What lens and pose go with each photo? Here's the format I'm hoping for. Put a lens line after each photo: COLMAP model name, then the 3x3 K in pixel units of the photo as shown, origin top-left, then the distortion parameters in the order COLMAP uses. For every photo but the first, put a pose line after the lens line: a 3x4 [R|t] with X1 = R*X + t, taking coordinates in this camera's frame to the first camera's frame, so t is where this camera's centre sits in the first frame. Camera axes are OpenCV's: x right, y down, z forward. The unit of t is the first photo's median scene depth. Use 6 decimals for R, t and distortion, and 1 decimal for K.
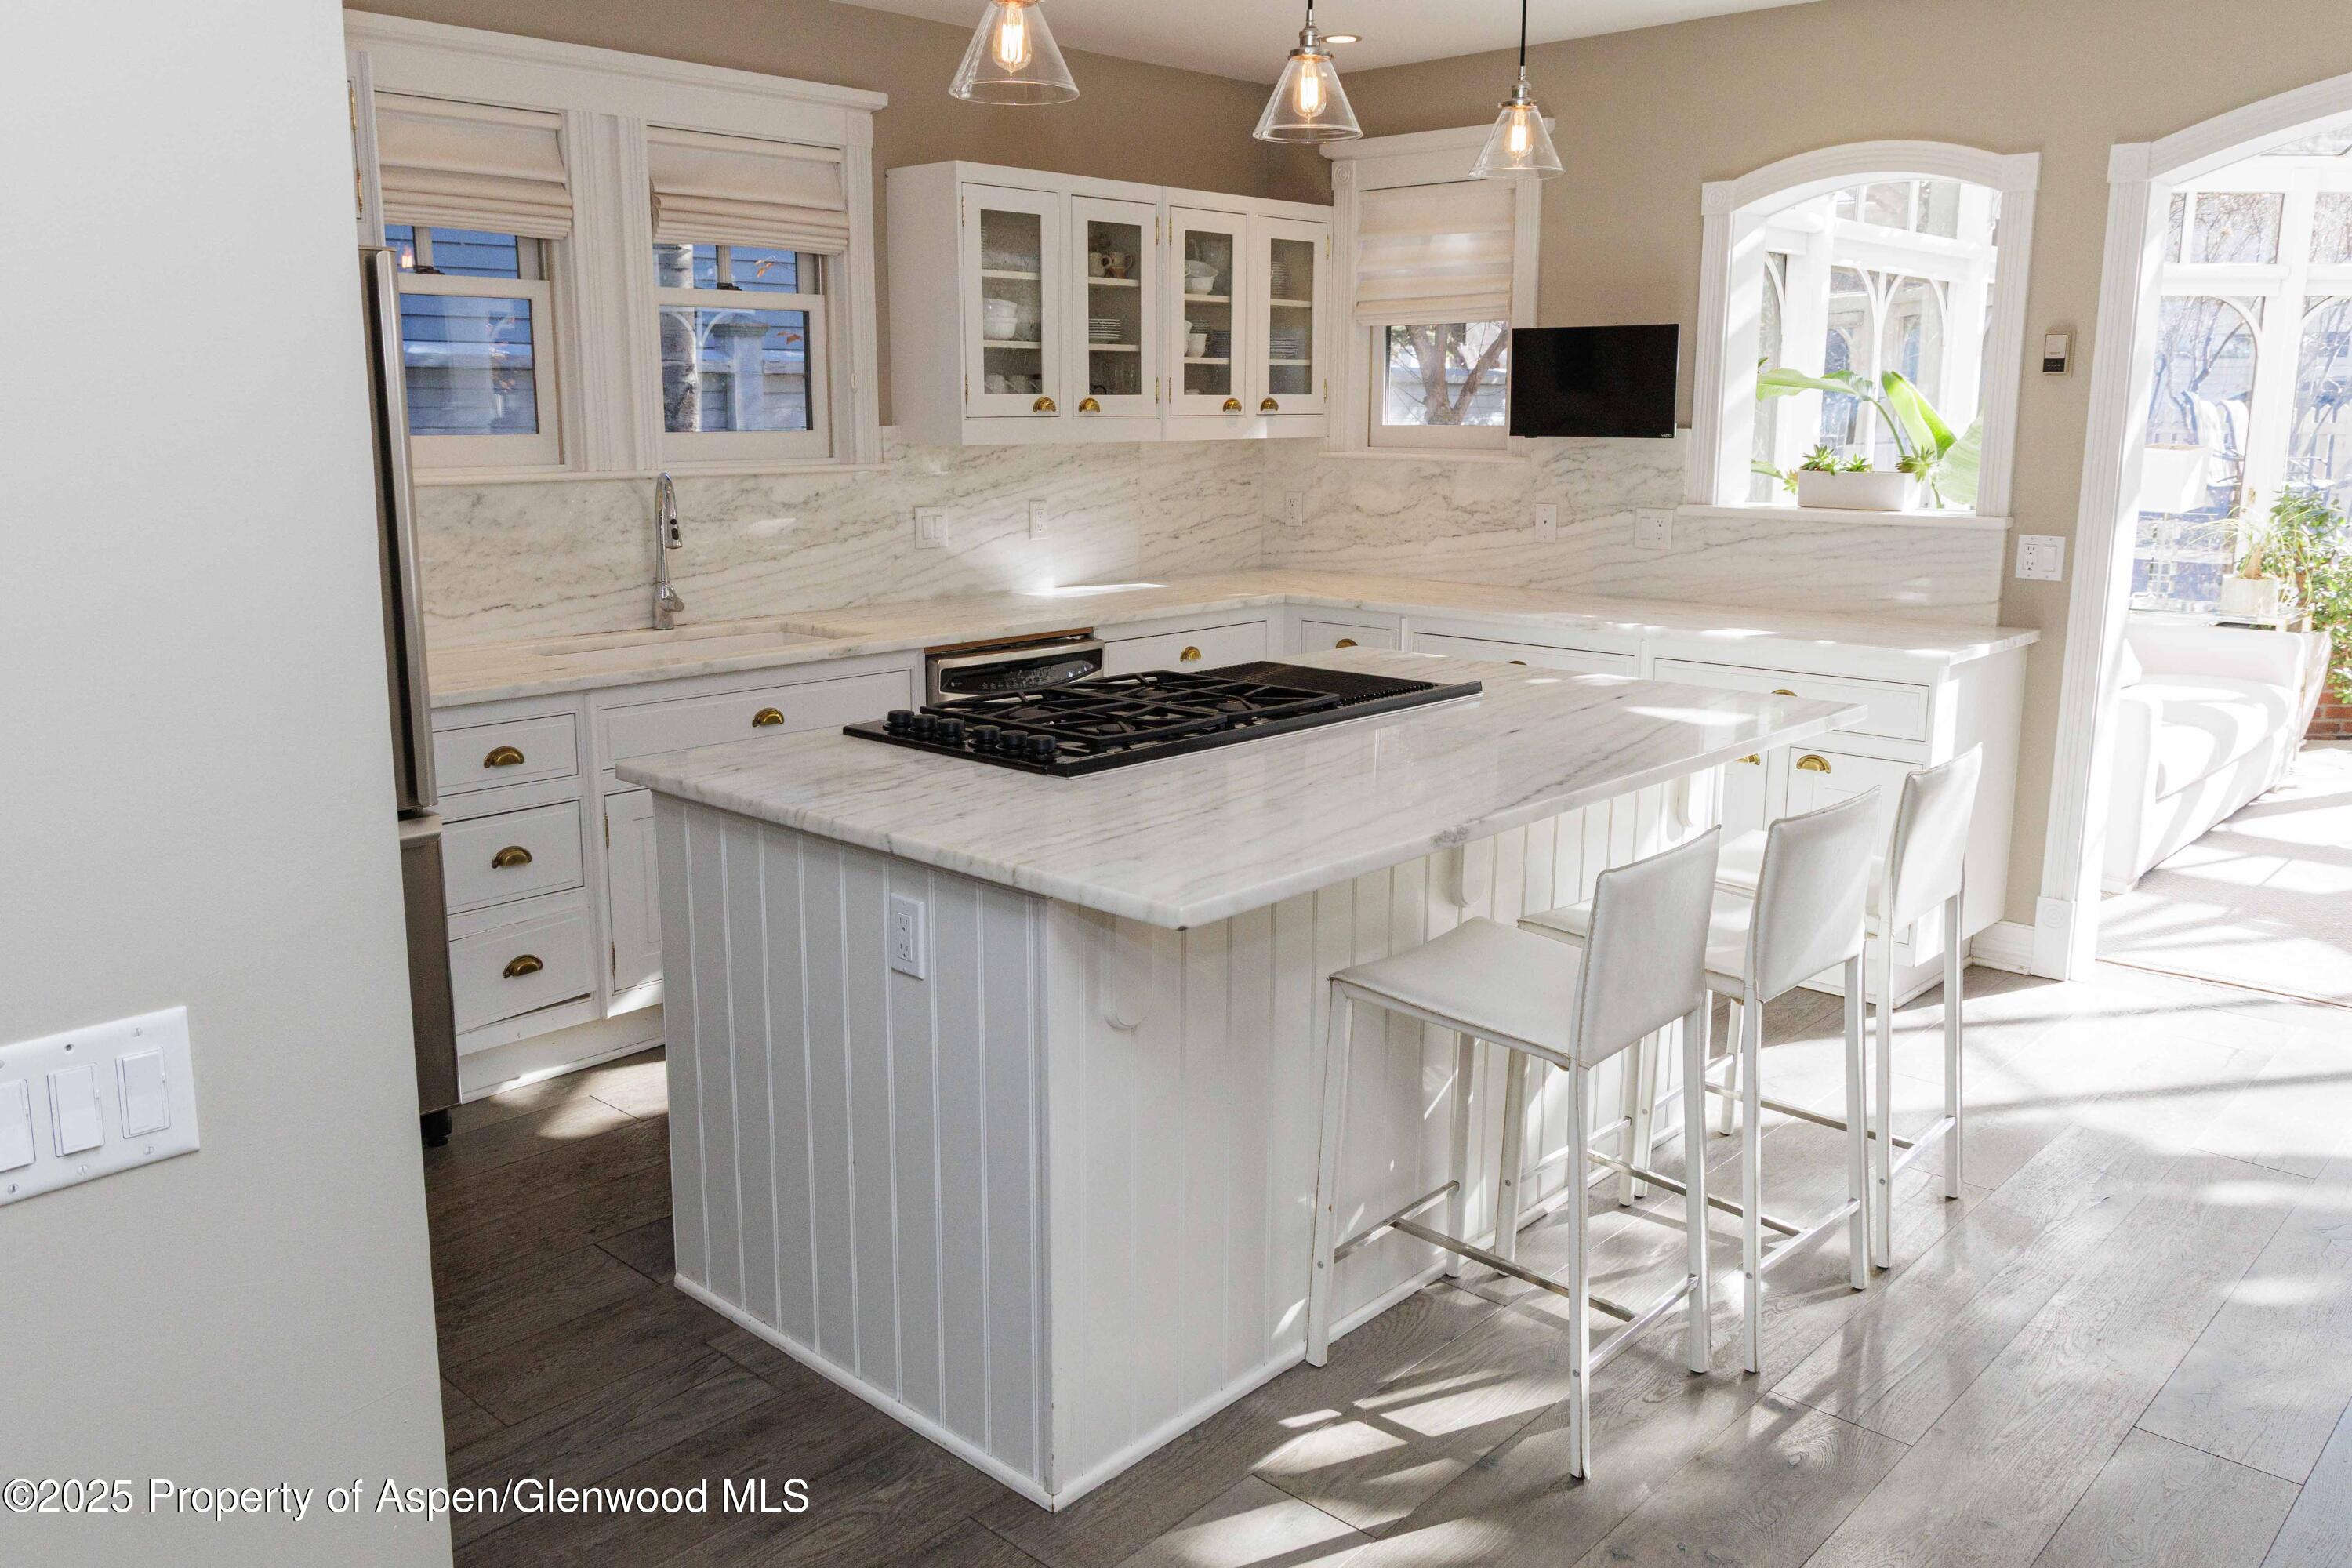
lens RADIAL K [[1840.4, 0, 1176.5], [0, 1840.4, 770.5], [0, 0, 1]] dist [-0.016325, -0.001647]
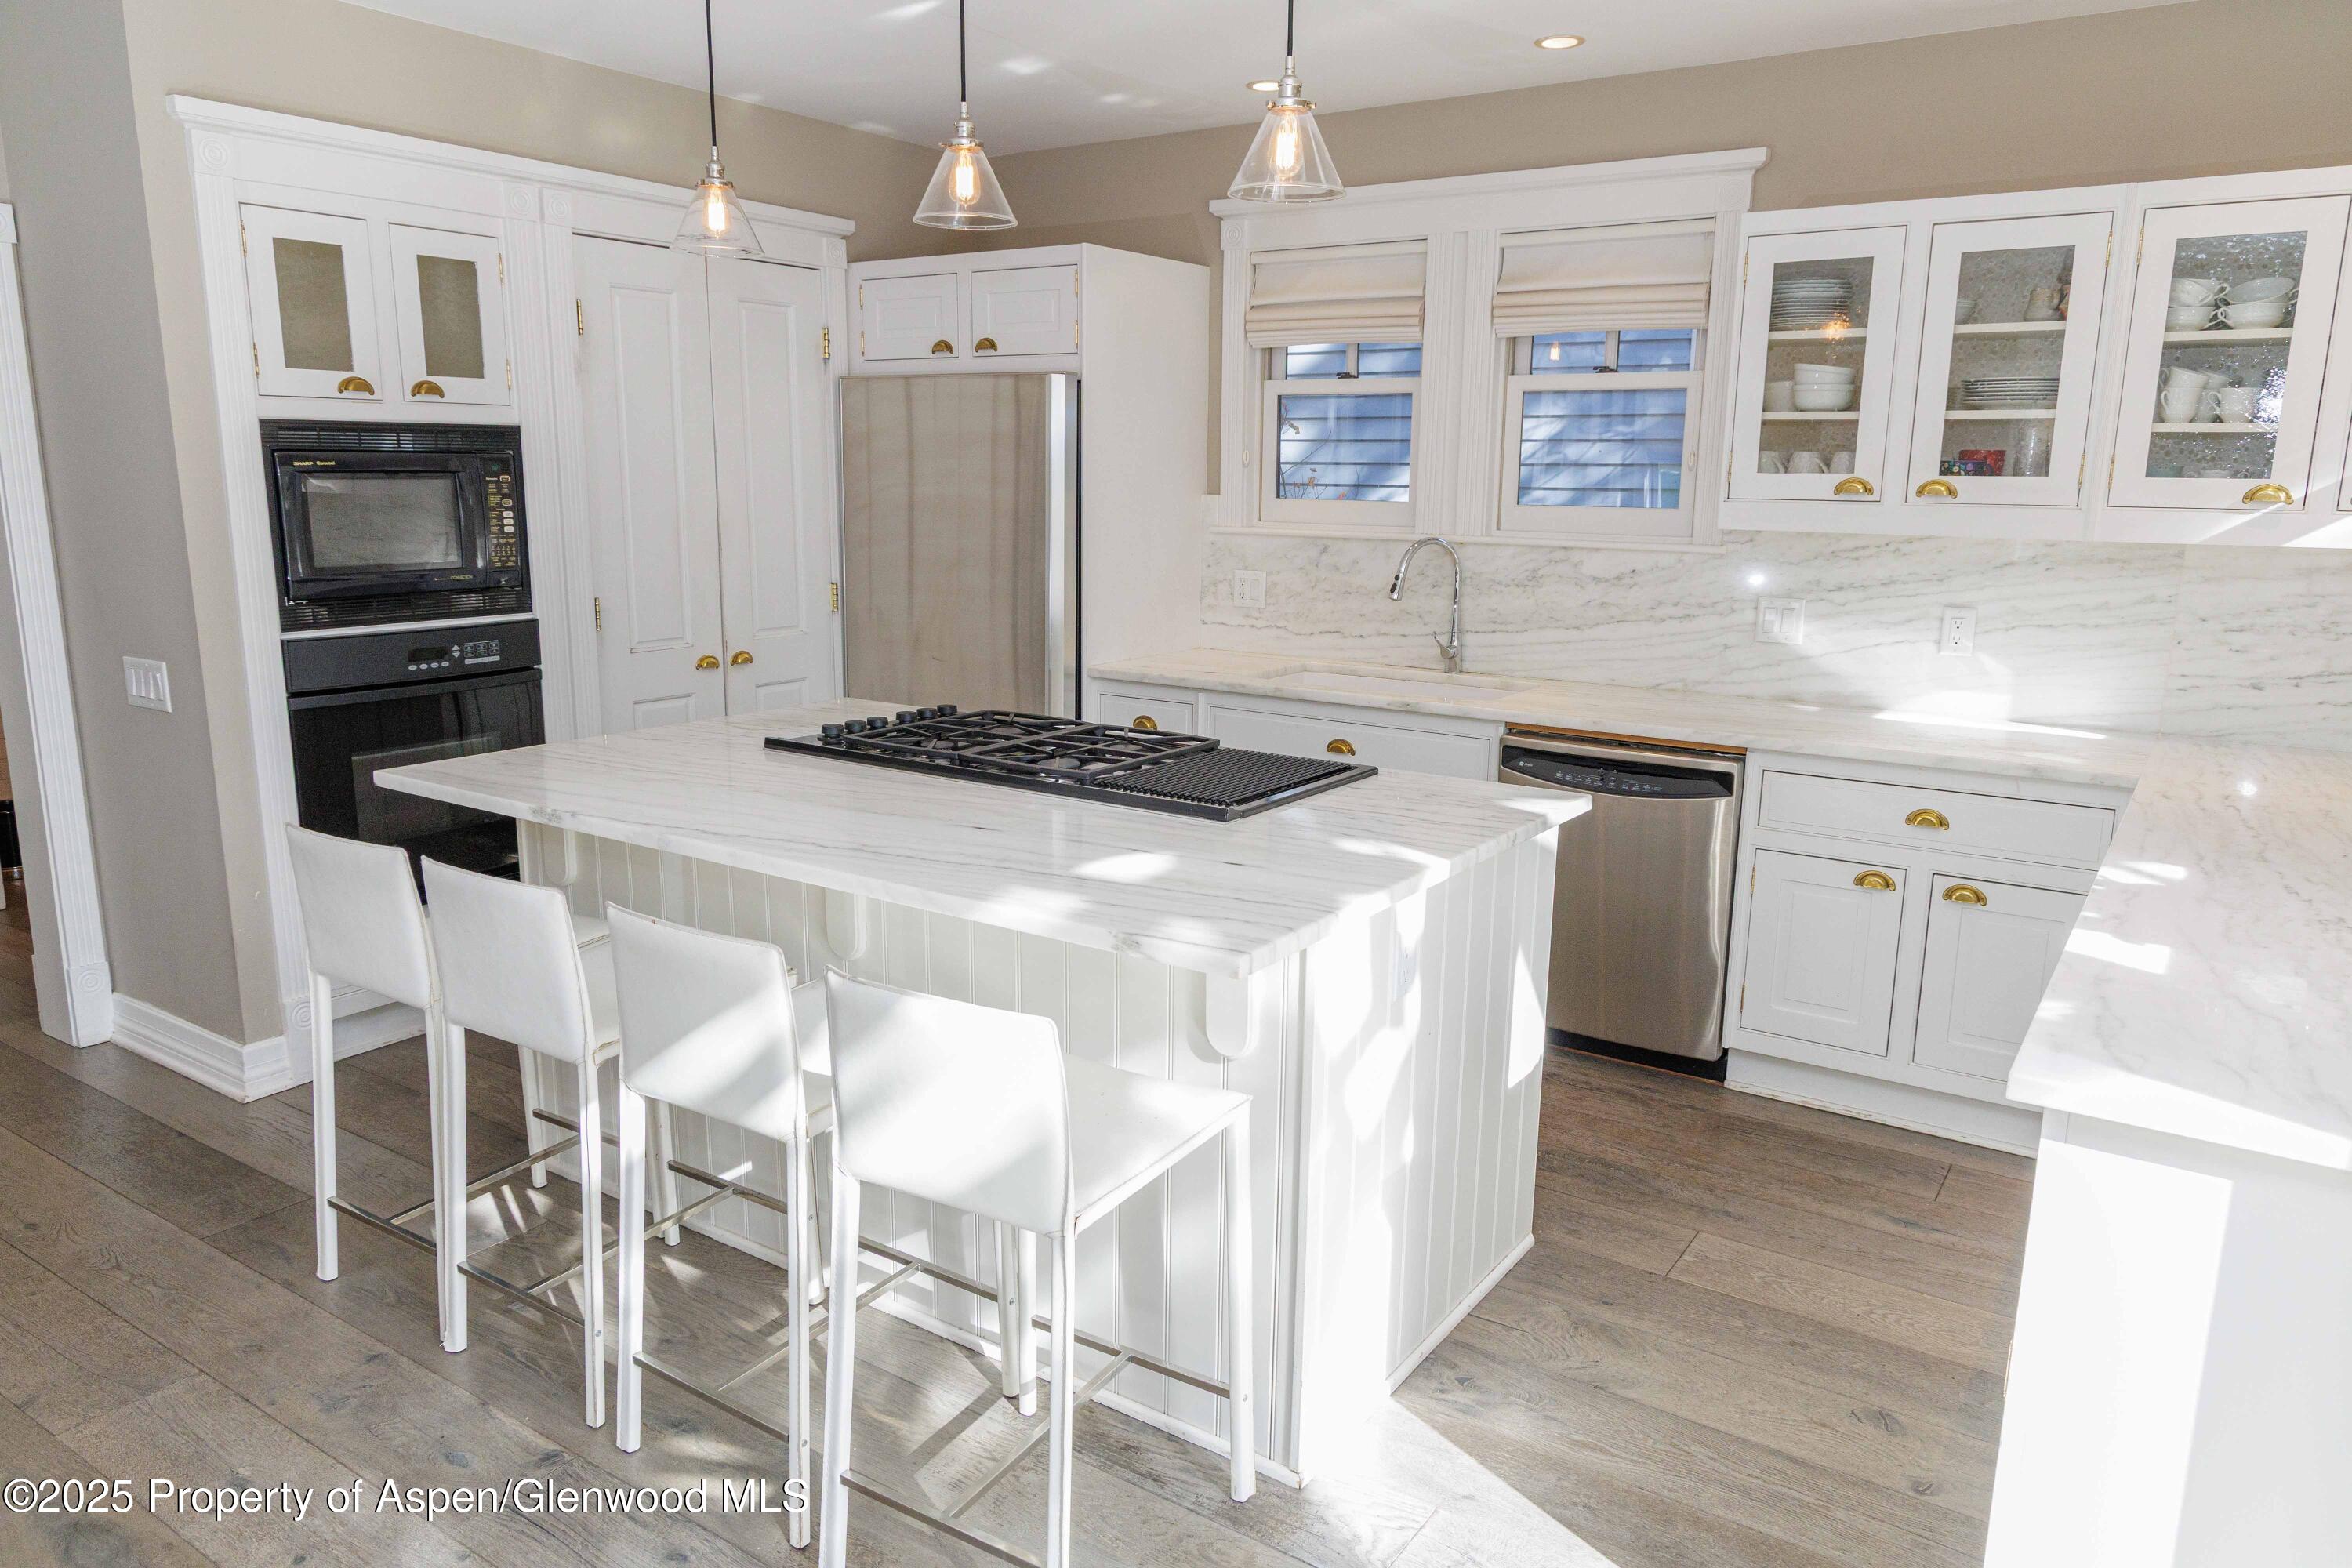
lens RADIAL K [[1569.6, 0, 1175.7], [0, 1569.6, 787.7], [0, 0, 1]] dist [0.002495, 0.003450]
pose [[0.125565, 0.202890, -0.971117, 0.615907], [-0.203447, 0.963327, 0.174957, -0.131553], [0.971001, 0.175602, 0.162238, 0.618018]]
